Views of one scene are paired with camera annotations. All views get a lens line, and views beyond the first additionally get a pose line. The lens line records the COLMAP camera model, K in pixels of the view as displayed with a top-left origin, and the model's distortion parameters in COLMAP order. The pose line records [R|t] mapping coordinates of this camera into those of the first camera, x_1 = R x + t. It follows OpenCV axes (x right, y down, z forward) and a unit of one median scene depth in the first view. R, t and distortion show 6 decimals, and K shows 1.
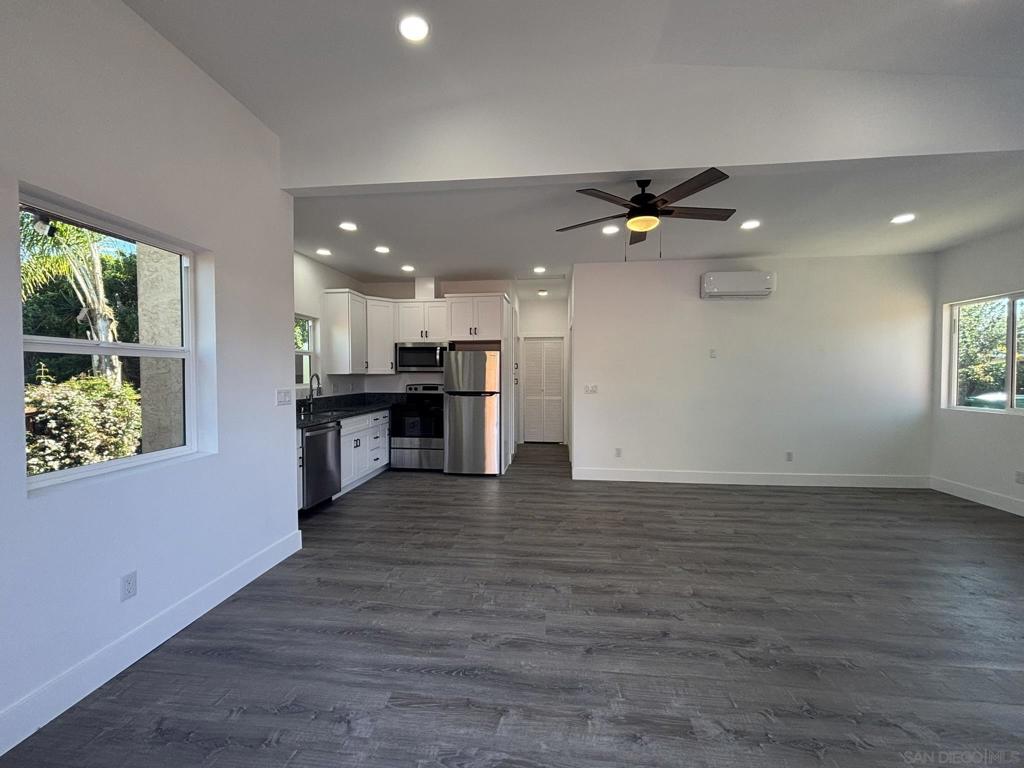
lens RADIAL K [[412.6, 0, 510.0], [0, 412.6, 382.2], [0, 0, 1]] dist [-0.001660, 0.001076]
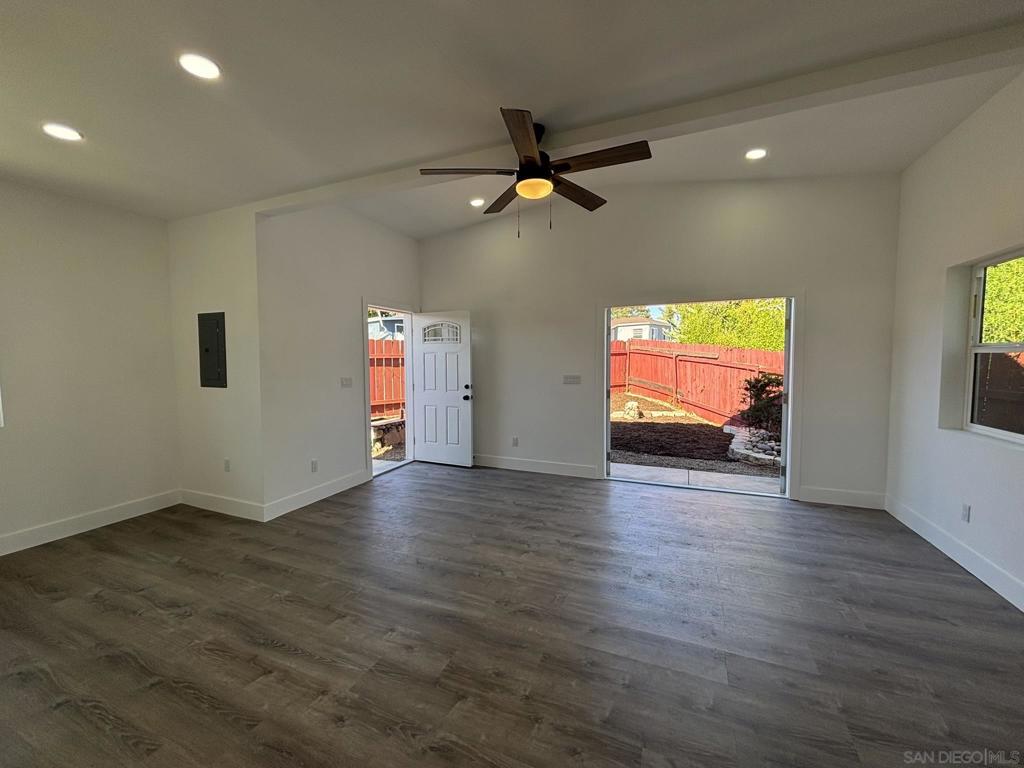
lens RADIAL K [[410.6, 0, 509.6], [0, 410.6, 383.2], [0, 0, 1]] dist [0.000205, -0.000086]
pose [[-0.956483, -0.010213, 0.291610, 0.083027], [0.013863, 0.996668, 0.080378, -0.041721], [-0.291459, 0.080922, -0.953154, 1.192880]]
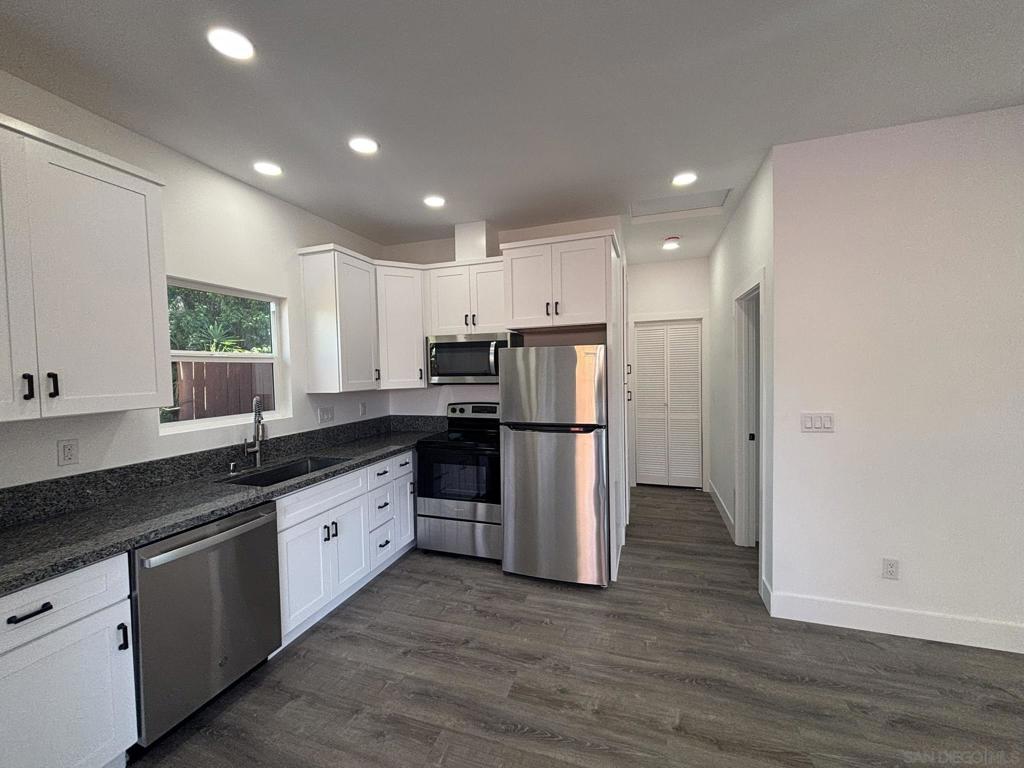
lens RADIAL K [[412.6, 0, 510.0], [0, 412.6, 382.2], [0, 0, 1]] dist [-0.001660, 0.001076]
pose [[0.977697, -0.012613, -0.209642, -0.041651], [0.015521, 0.999805, 0.012230, -0.045210], [0.209447, -0.015211, 0.977702, 0.578691]]
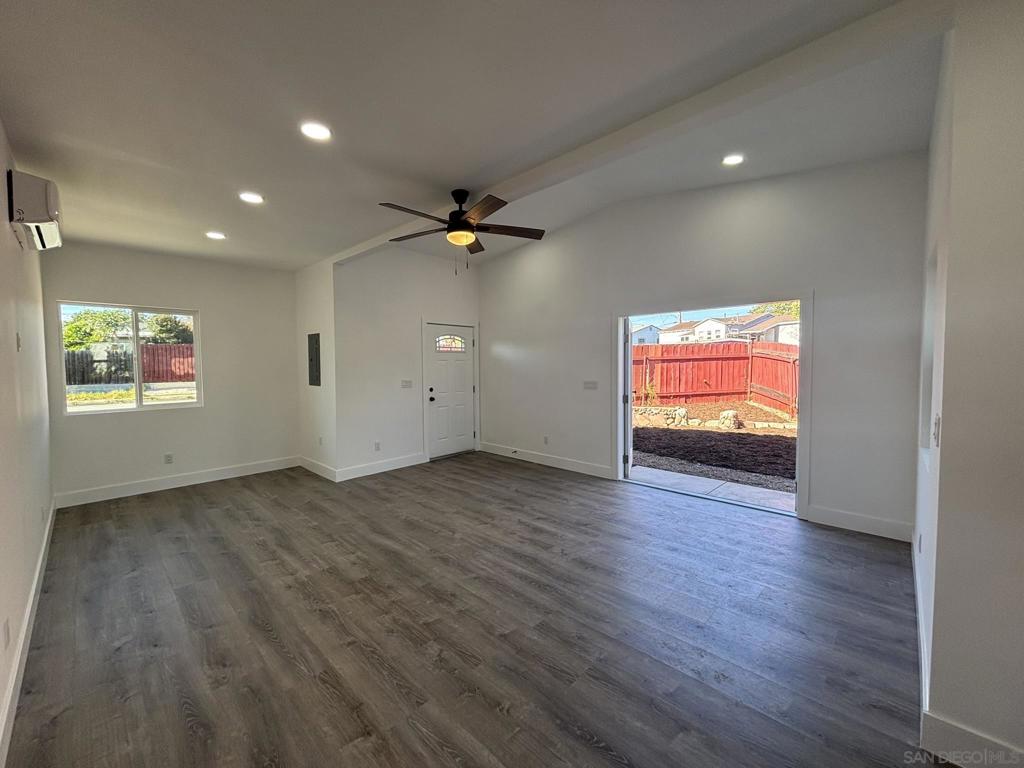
lens RADIAL K [[410.6, 0, 511.3], [0, 410.6, 383.0], [0, 0, 1]] dist [0.001644, -0.000309]
pose [[-0.793112, -0.022761, 0.608650, -0.290125], [0.021549, 0.997627, 0.065386, -0.048008], [-0.608694, 0.064974, -0.790740, 1.171622]]
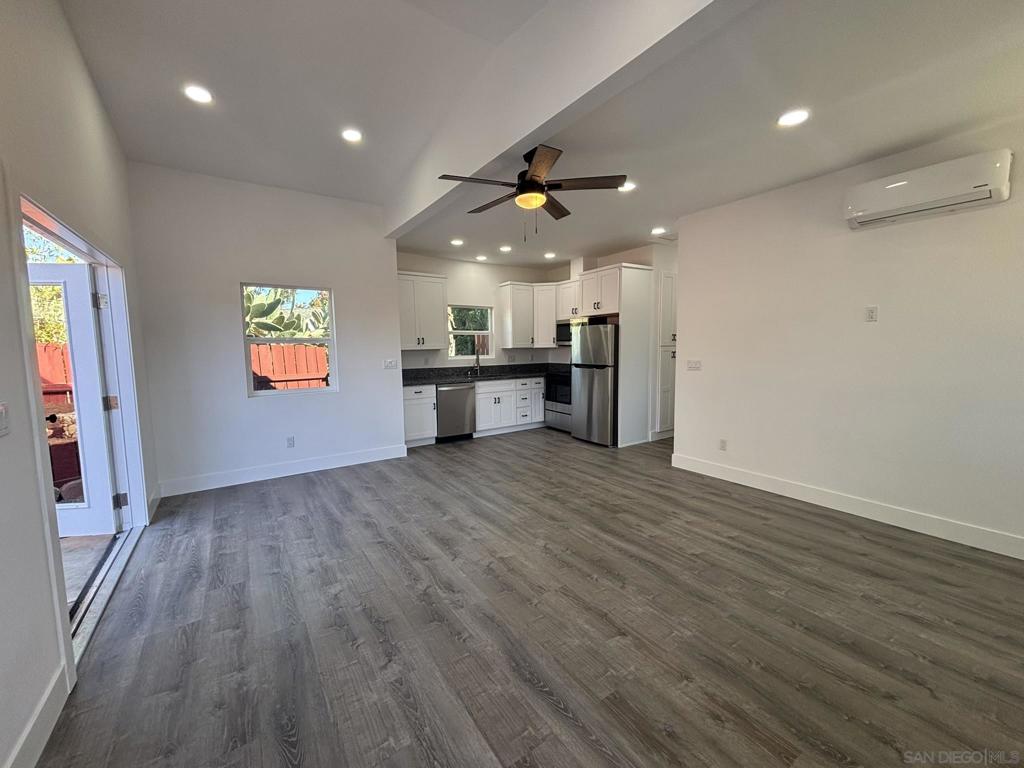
lens RADIAL K [[407.5, 0, 510.6], [0, 407.5, 386.4], [0, 0, 1]] dist [0.002105, 0.000011]
pose [[0.647129, 0.069223, -0.759231, 0.697461], [-0.004209, 0.996179, 0.087239, -0.013573], [0.762369, -0.053259, 0.644947, 0.199969]]
